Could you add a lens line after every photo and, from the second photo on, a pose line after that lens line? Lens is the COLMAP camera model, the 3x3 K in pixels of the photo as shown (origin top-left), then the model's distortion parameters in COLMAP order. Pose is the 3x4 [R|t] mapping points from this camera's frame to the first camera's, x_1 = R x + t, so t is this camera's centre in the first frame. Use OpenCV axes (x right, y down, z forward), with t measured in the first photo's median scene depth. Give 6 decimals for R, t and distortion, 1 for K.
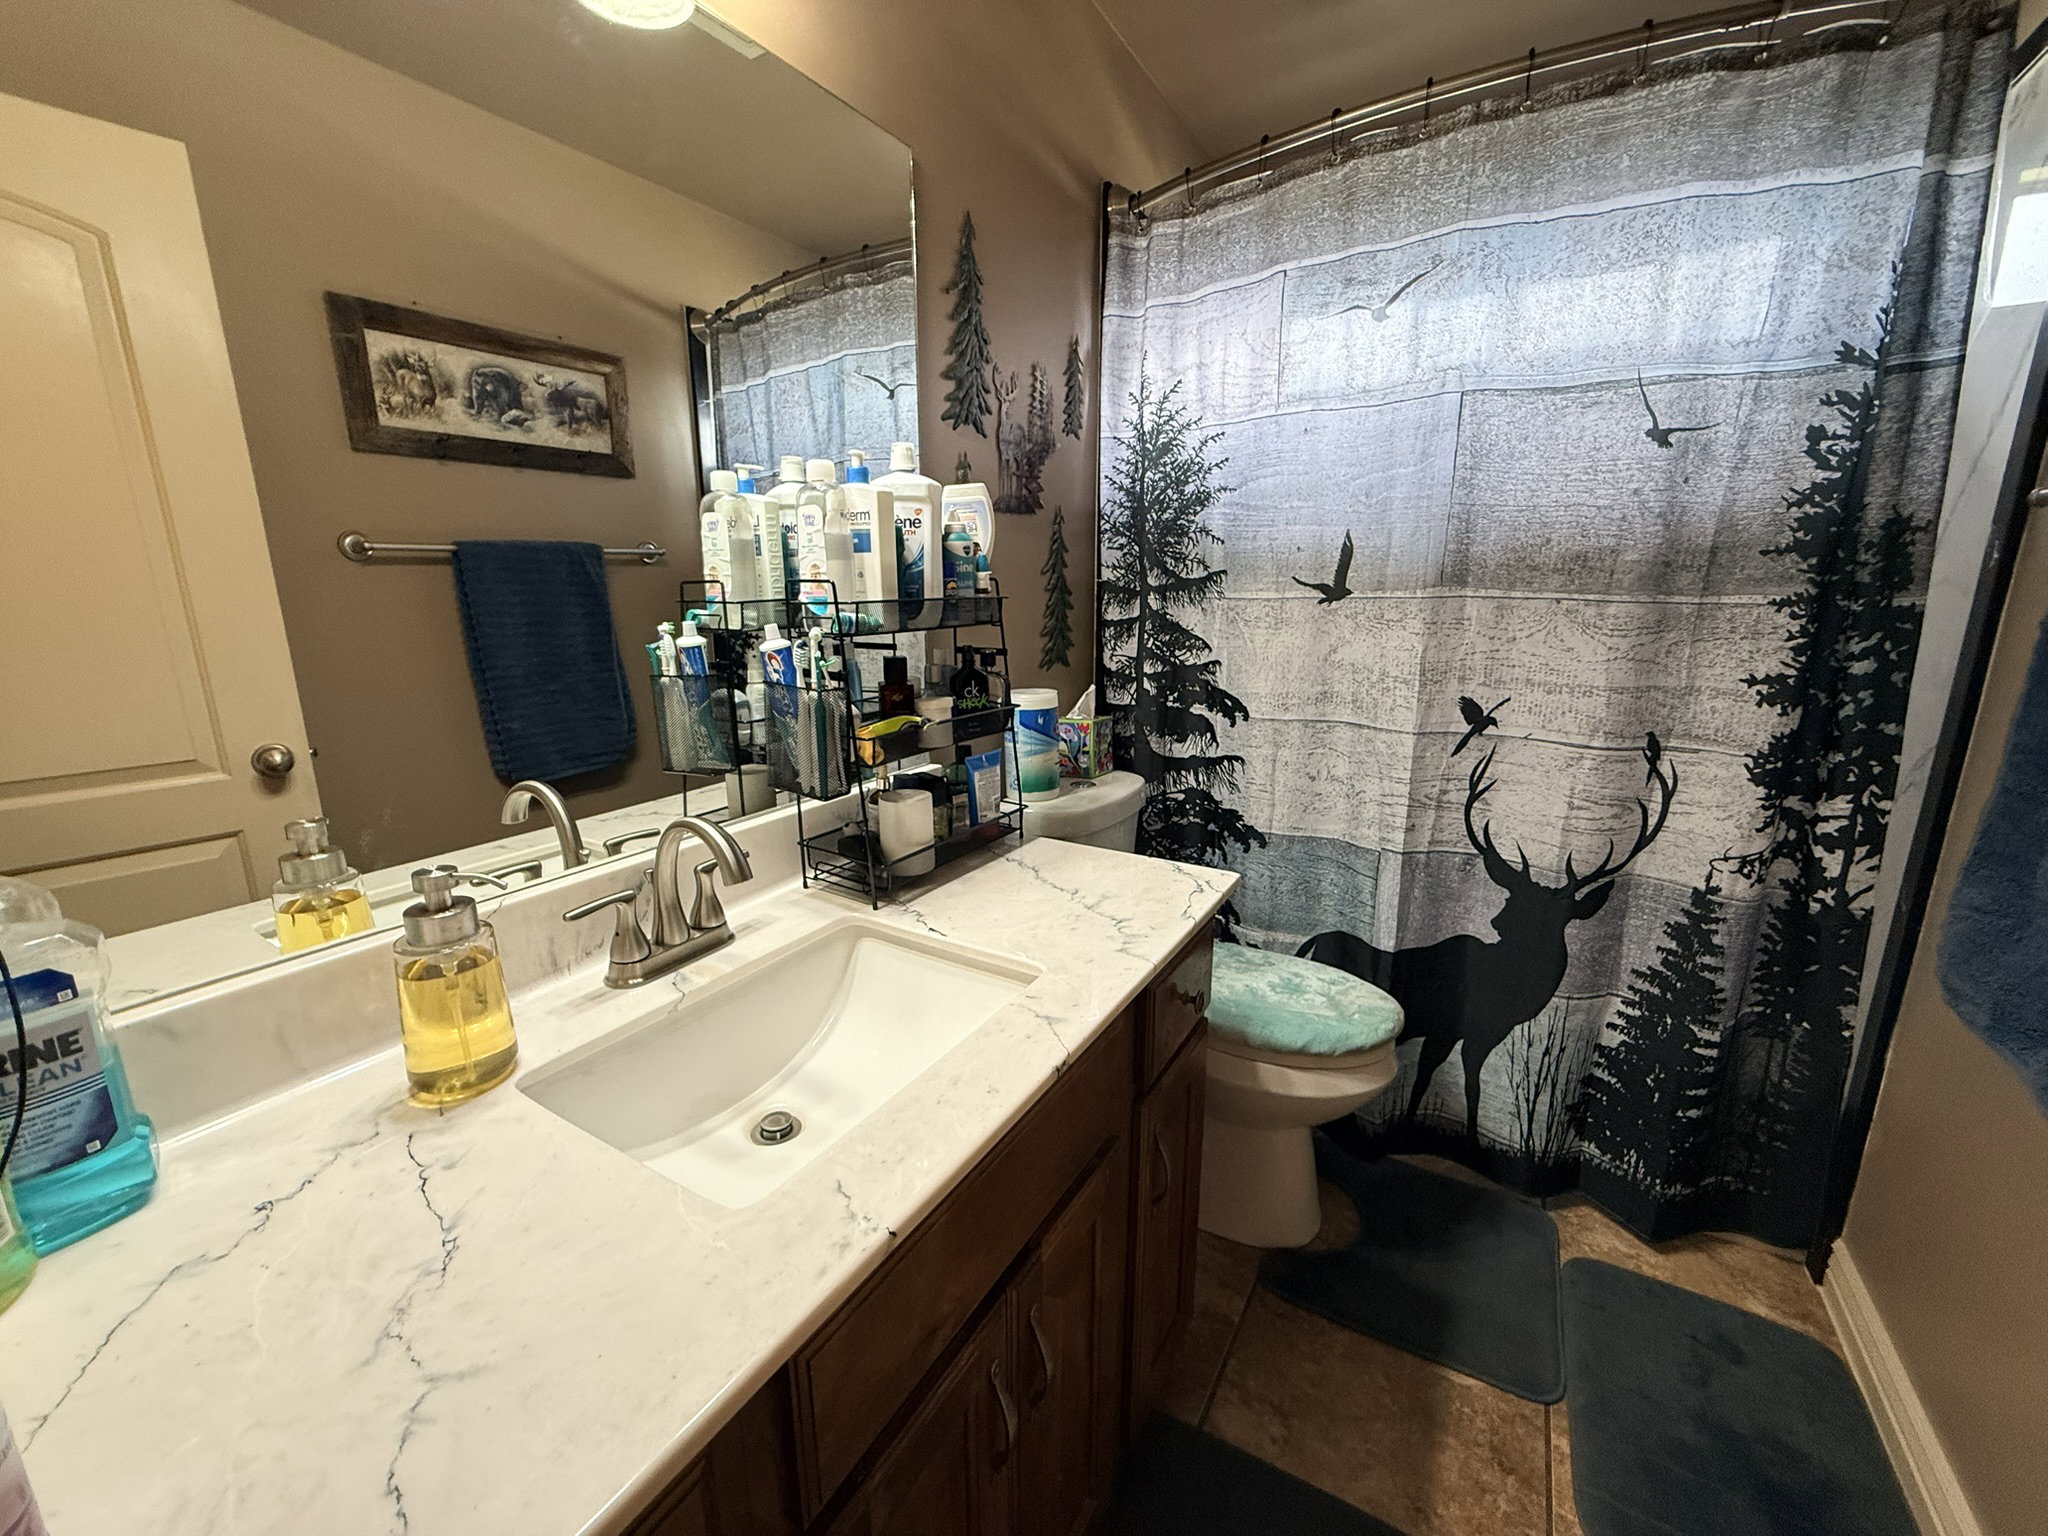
lens RADIAL K [[816.3, 0, 1022.2], [0, 816.3, 765.4], [0, 0, 1]] dist [-0.003183, 0.000387]
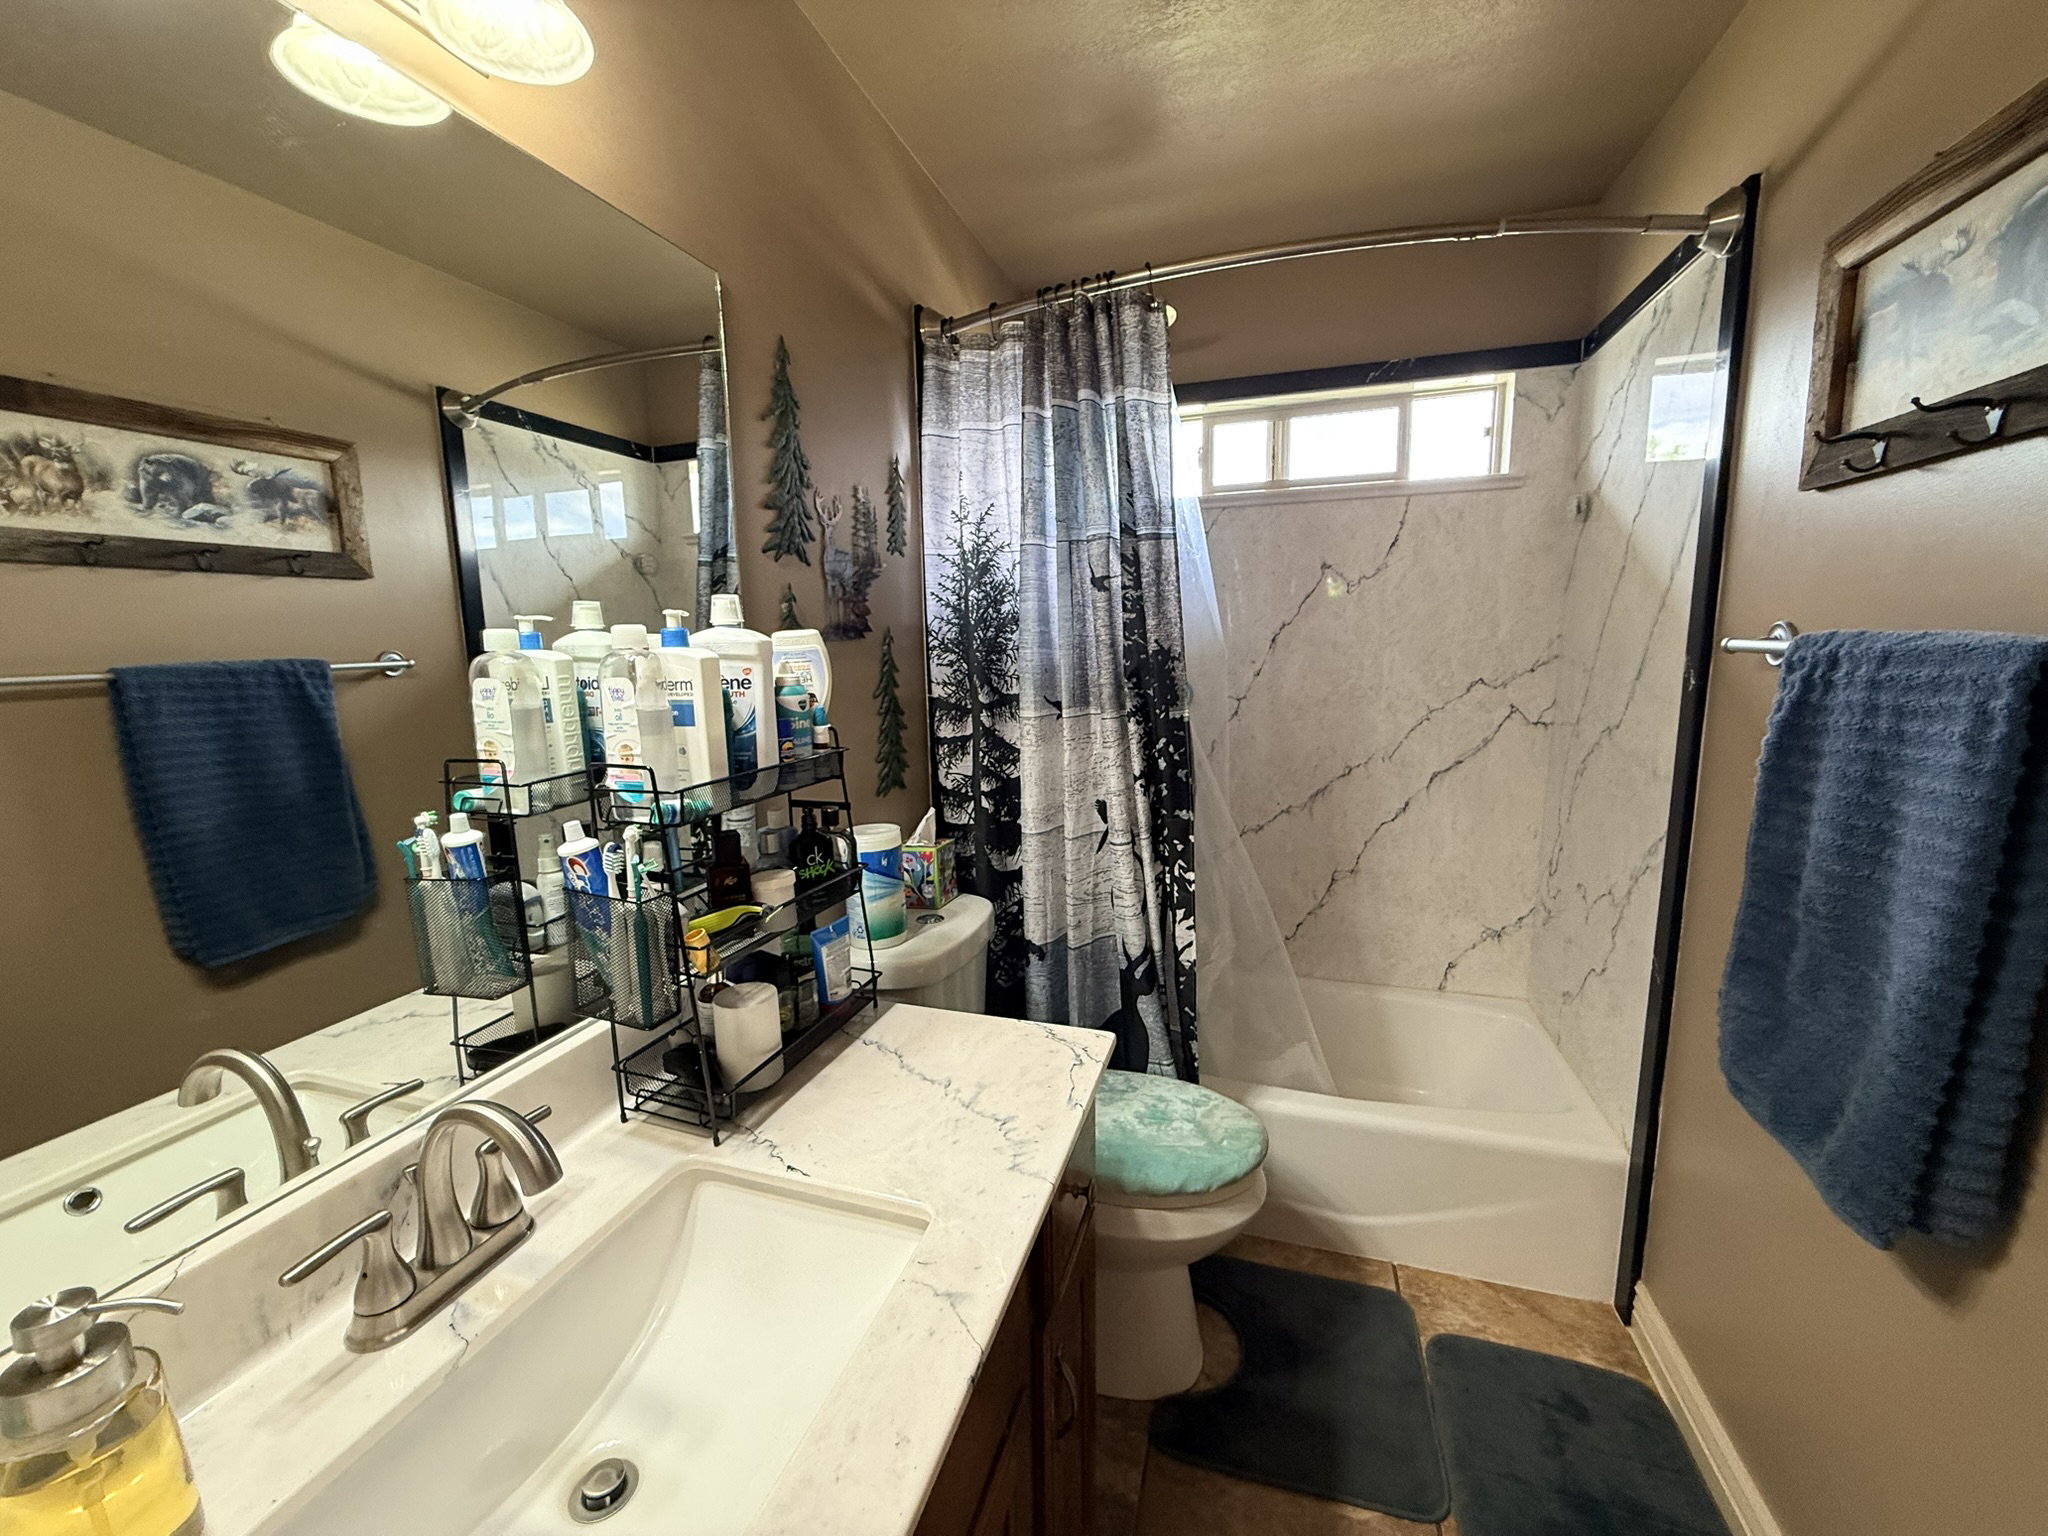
lens RADIAL K [[816.3, 0, 1023.8], [0, 816.3, 766.7], [0, 0, 1]] dist [-0.003183, 0.000387]
pose [[0.971615, -0.048754, 0.231488, -0.037506], [0.065705, 0.995648, -0.066085, -0.105923], [-0.227259, 0.079419, 0.970590, 0.063905]]
